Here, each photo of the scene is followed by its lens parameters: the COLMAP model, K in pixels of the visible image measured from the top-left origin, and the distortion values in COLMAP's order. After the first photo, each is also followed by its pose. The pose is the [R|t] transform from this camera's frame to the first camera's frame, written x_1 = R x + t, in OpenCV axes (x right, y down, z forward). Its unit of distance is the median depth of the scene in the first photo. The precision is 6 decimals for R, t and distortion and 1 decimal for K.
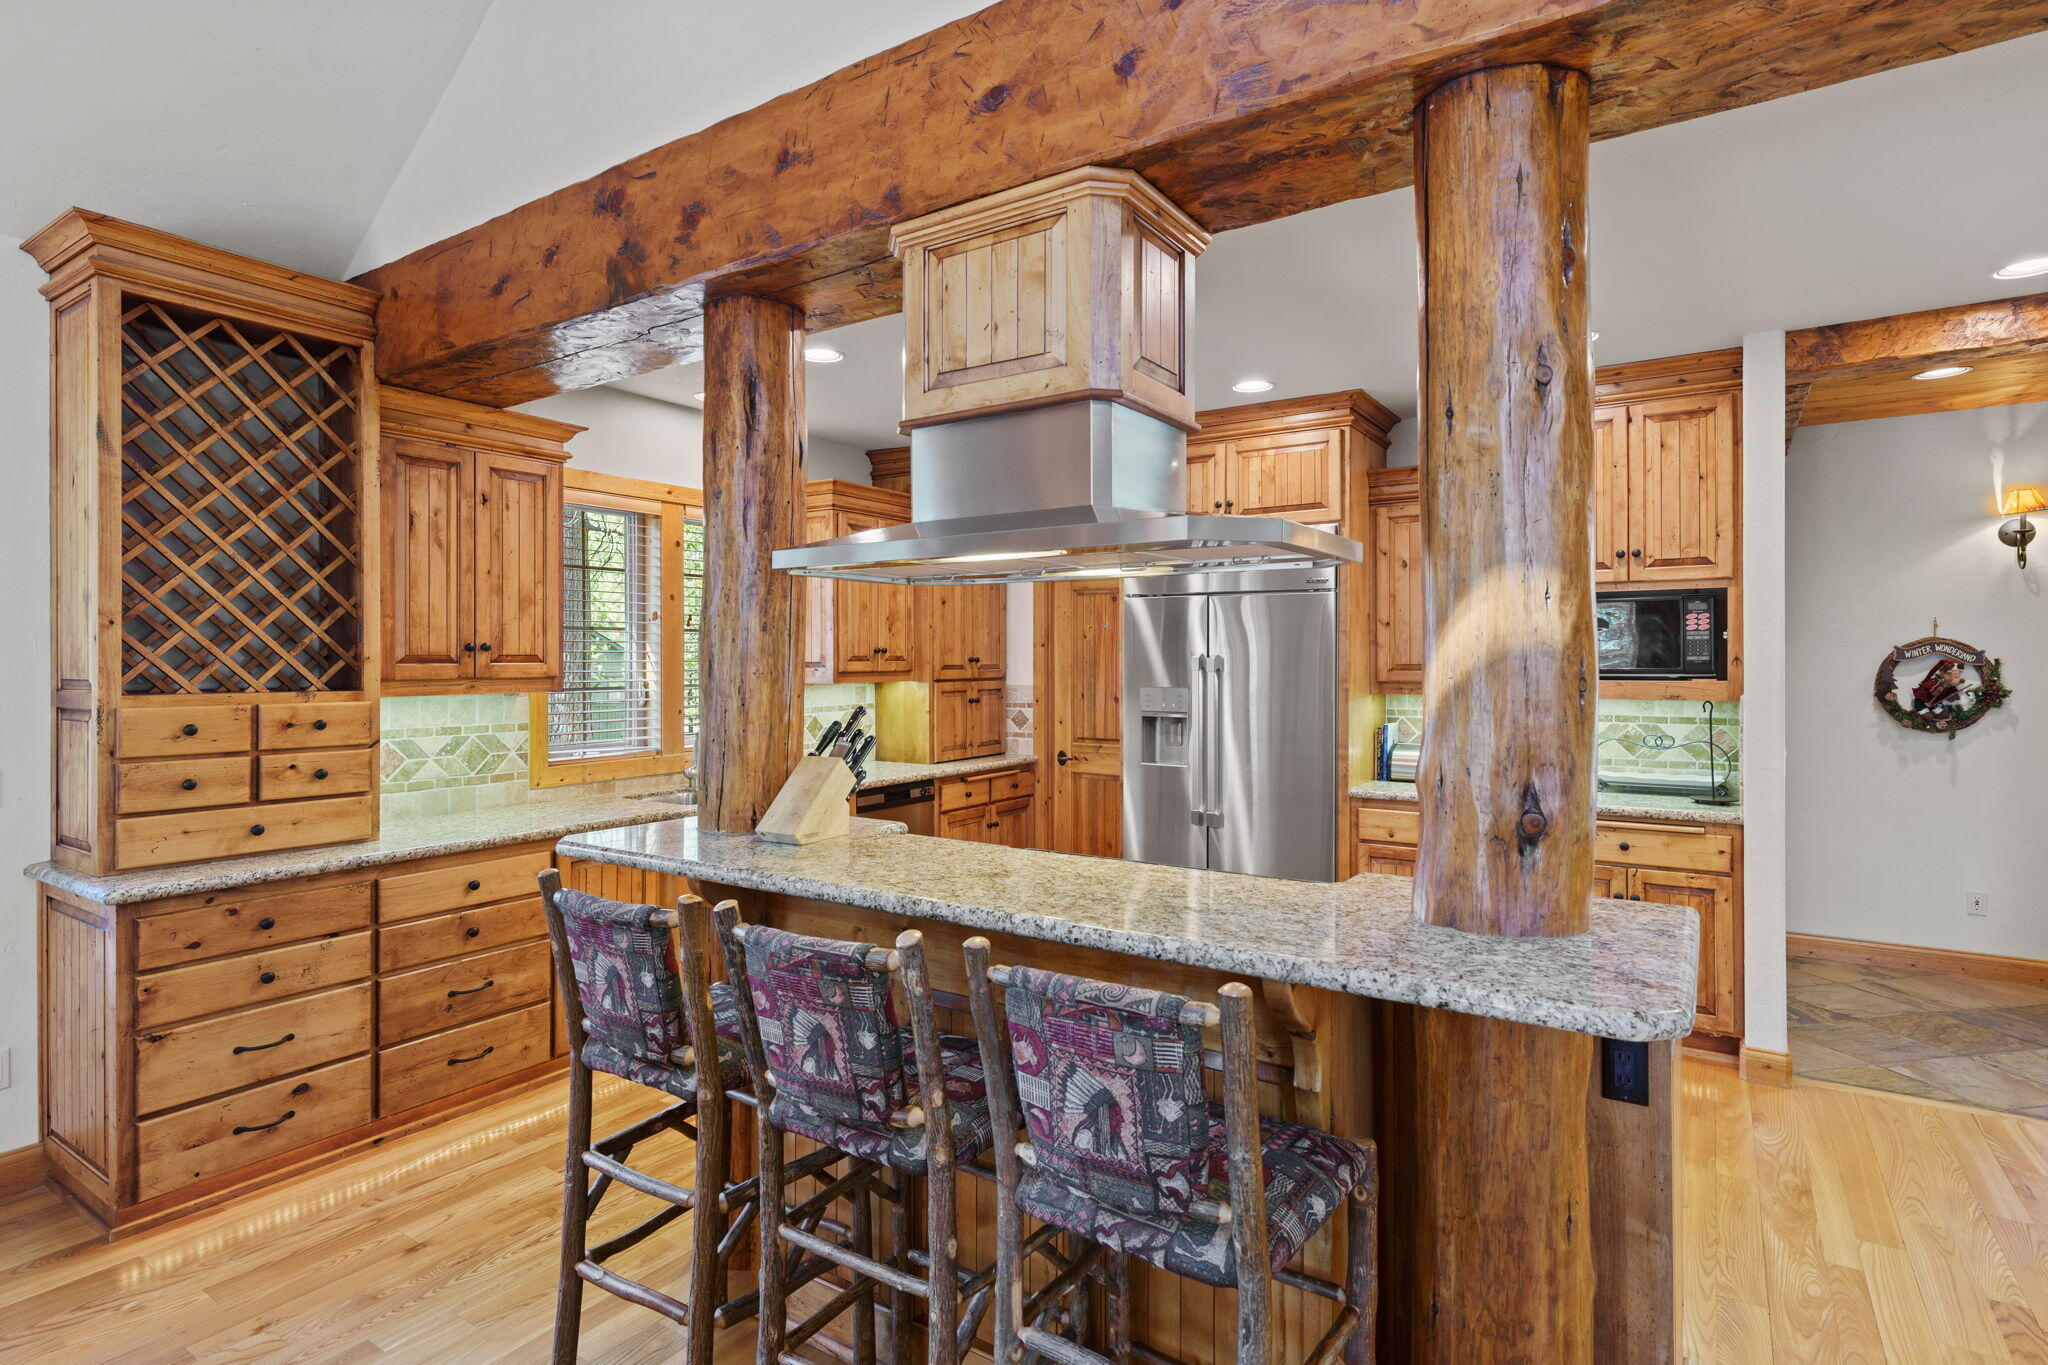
lens RADIAL K [[1034.6, 0, 1019.6], [0, 1034.6, 656.9], [0, 0, 1]] dist [0.002527, 0.000722]
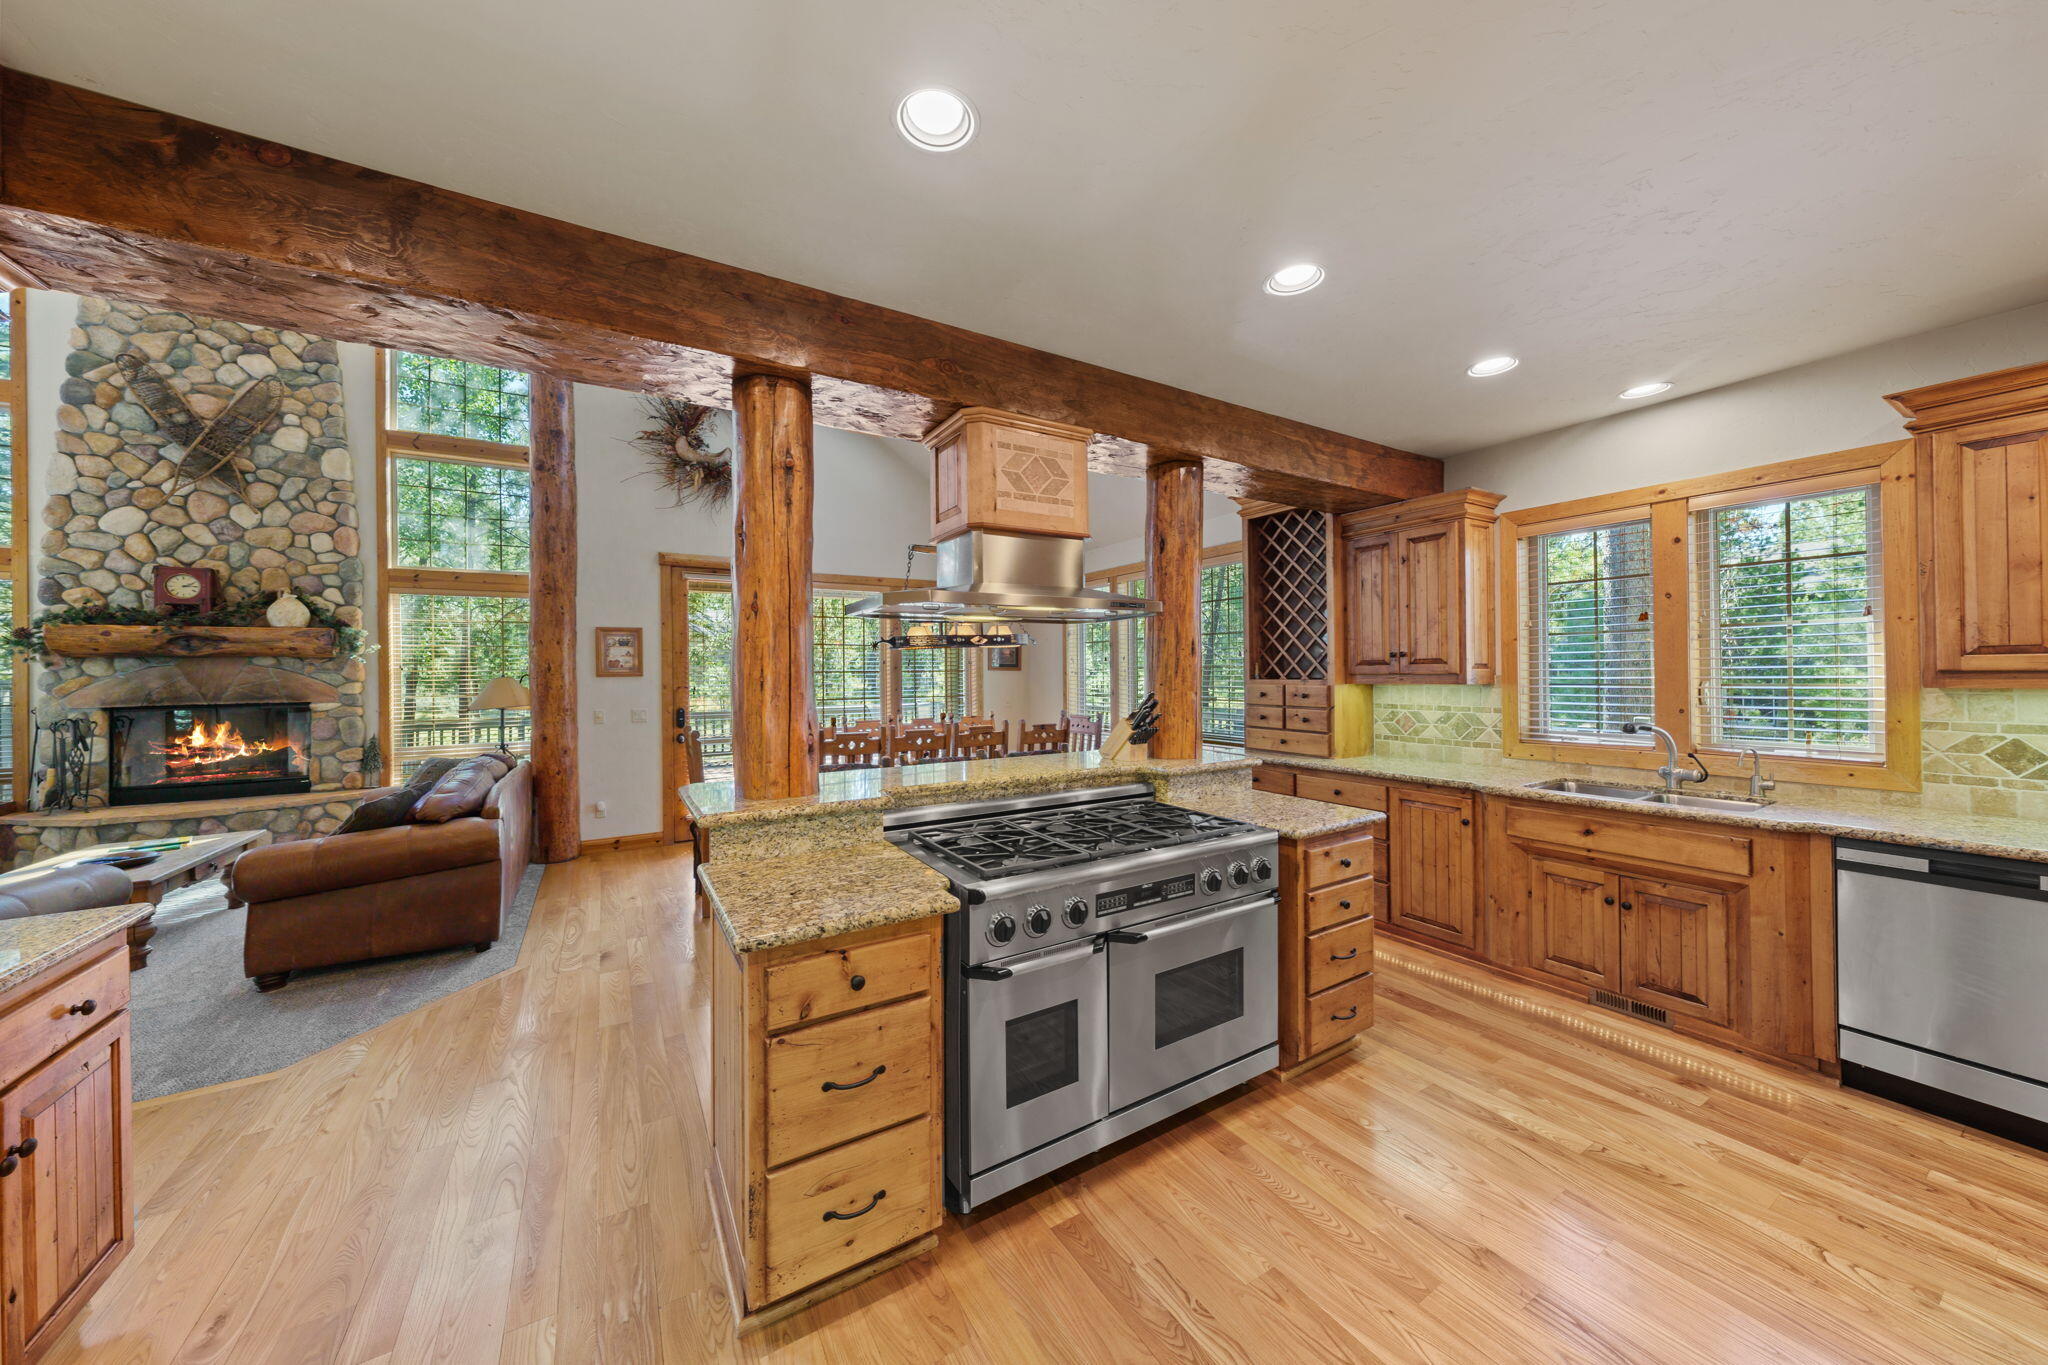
lens RADIAL K [[690.8, 0, 1019.8], [0, 690.8, 669.6], [0, 0, 1]] dist [-0.000646, 0.000186]
pose [[-0.422336, 0.002844, -0.906435, 0.815675], [0.014618, 0.999886, -0.003673, 0.010906], [0.906321, -0.014801, -0.422330, 1.094182]]
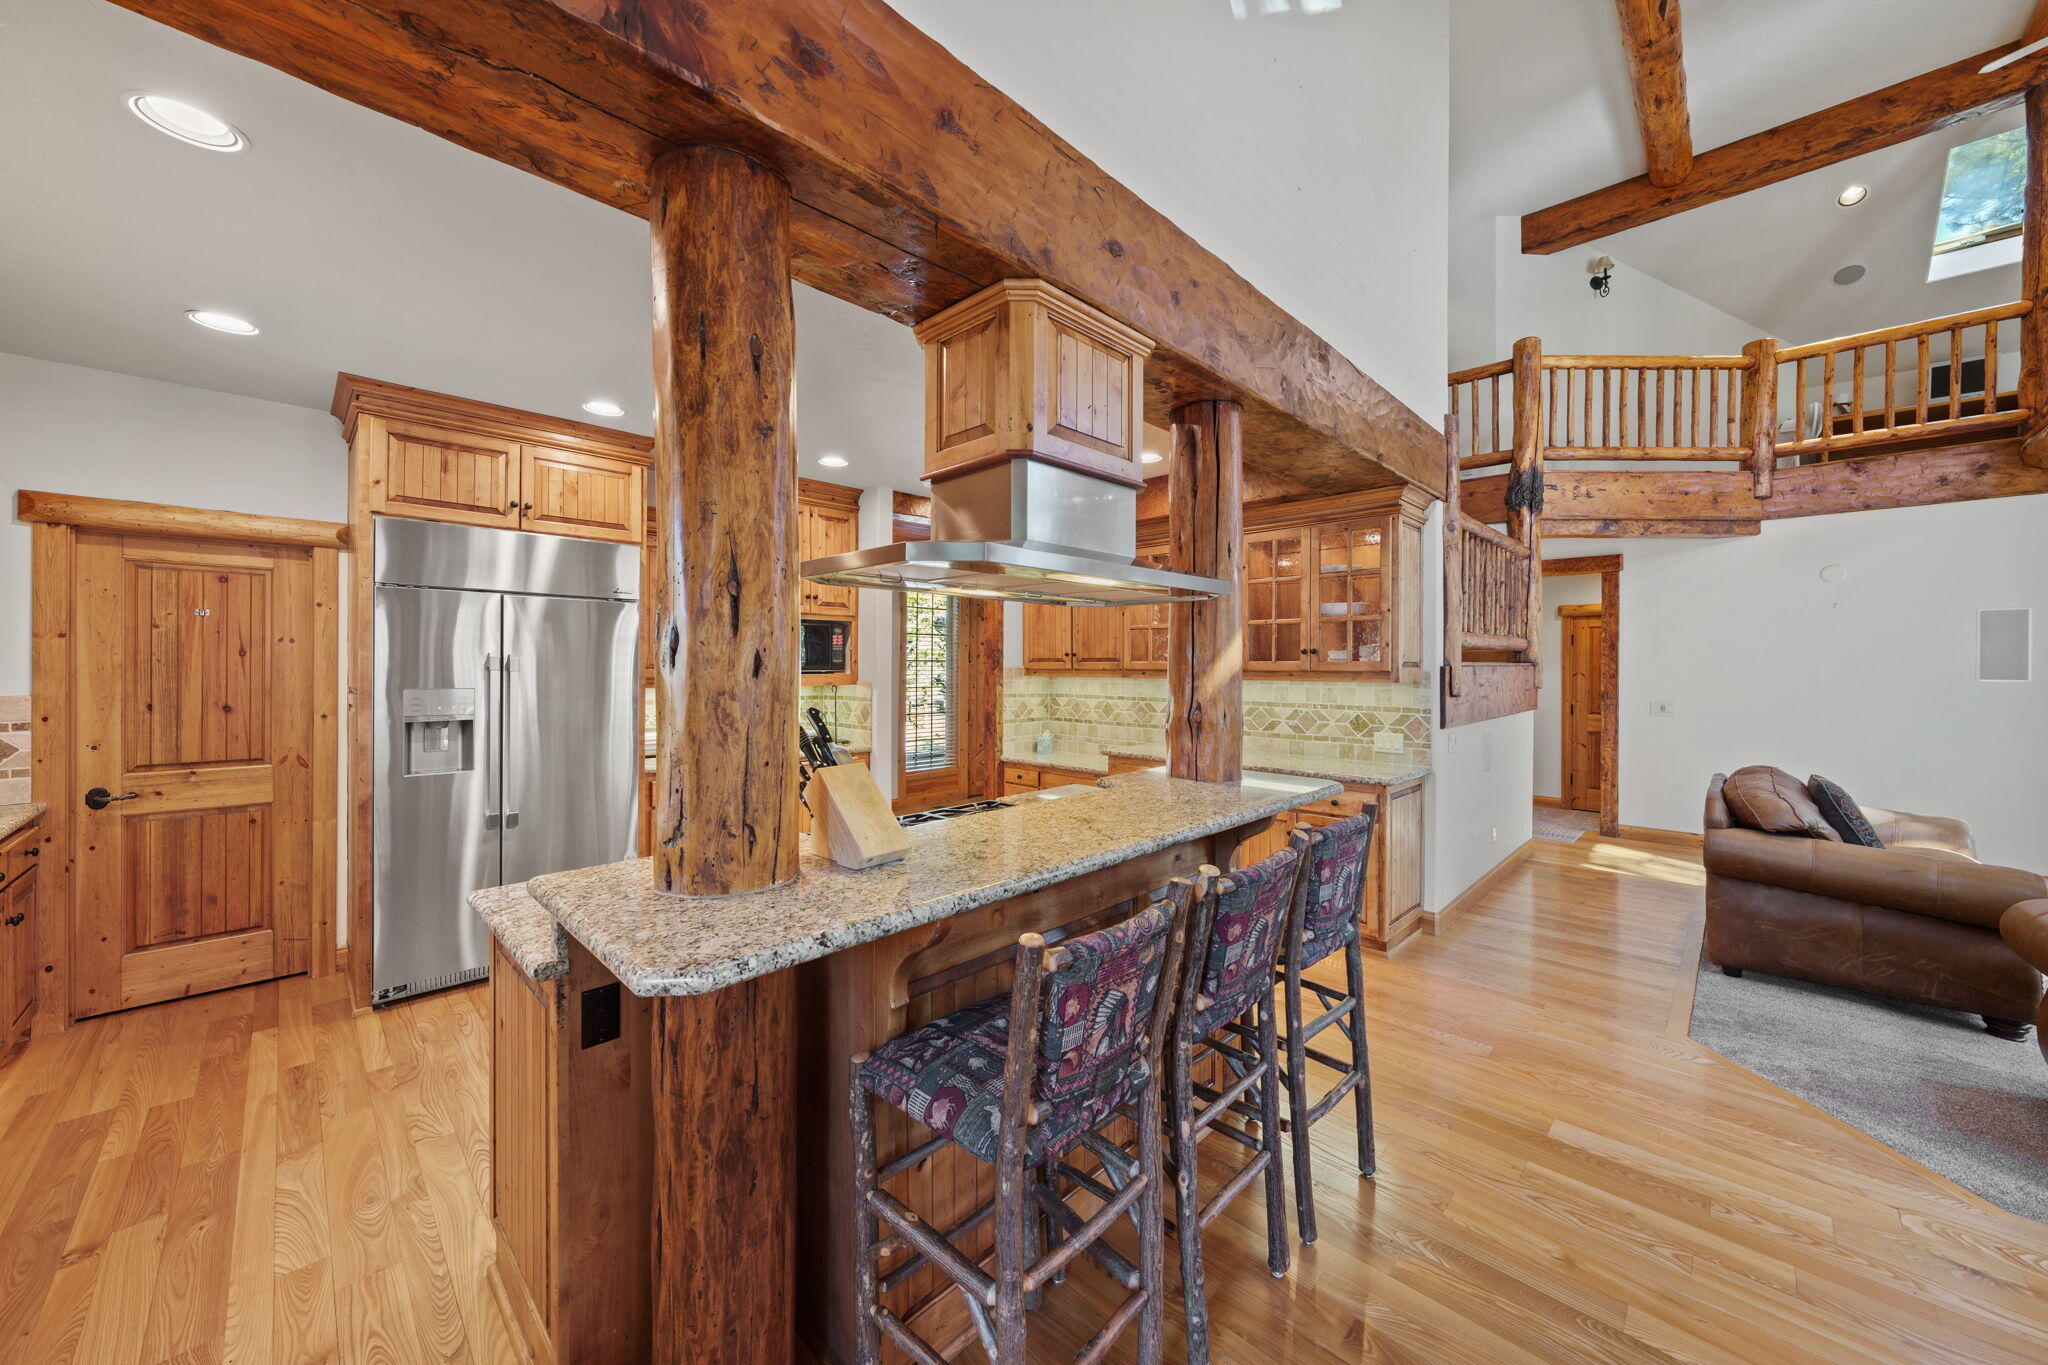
lens RADIAL K [[730.7, 0, 1020.9], [0, 730.7, 666.9], [0, 0, 1]] dist [-0.001221, -0.000004]
pose [[0.190155, -0.001608, 0.981753, -0.624733], [-0.006933, 0.999972, 0.002980, 0.007130], [-0.981730, -0.007373, 0.190138, 0.588000]]
